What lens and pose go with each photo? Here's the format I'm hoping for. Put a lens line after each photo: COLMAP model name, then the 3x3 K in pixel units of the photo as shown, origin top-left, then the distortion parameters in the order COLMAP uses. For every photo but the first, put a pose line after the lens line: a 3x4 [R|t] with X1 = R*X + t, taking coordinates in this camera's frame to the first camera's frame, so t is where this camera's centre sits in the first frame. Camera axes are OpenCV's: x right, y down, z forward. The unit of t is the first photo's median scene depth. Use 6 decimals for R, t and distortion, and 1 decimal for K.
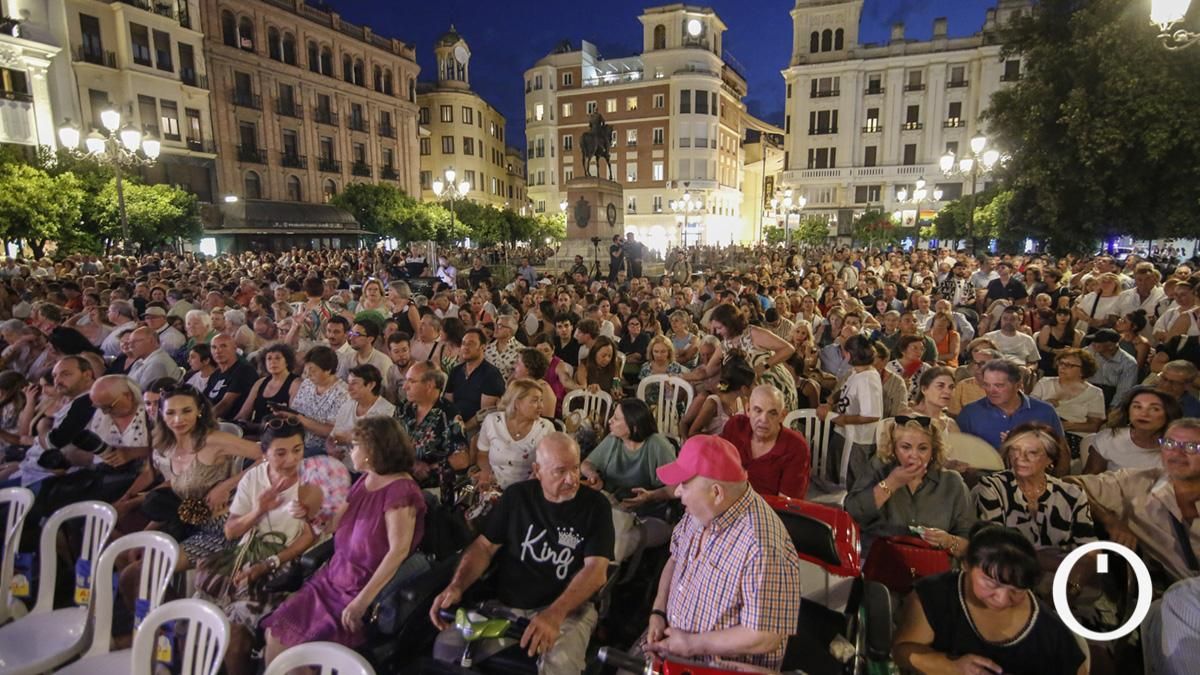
lens RADIAL K [[561.9, 0, 560.9], [0, 561.9, 310.9], [0, 0, 1]] dist [-0.023544, 0.000180]
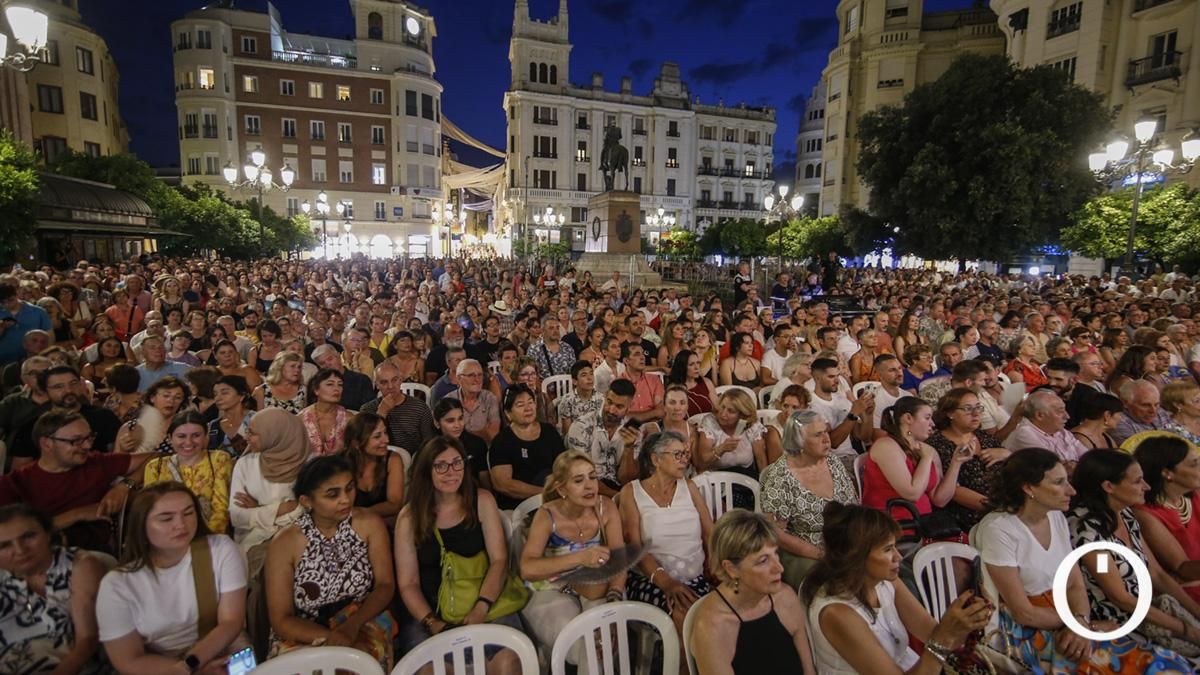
lens RADIAL K [[580.6, 0, 617.2], [0, 580.6, 307.8], [0, 0, 1]] dist [-0.024529, 0.000093]
pose [[0.721758, -0.044484, 0.690715, -0.219768], [0.064744, 0.997896, -0.003387, -0.009219], [-0.689111, 0.047165, 0.723119, 0.089569]]
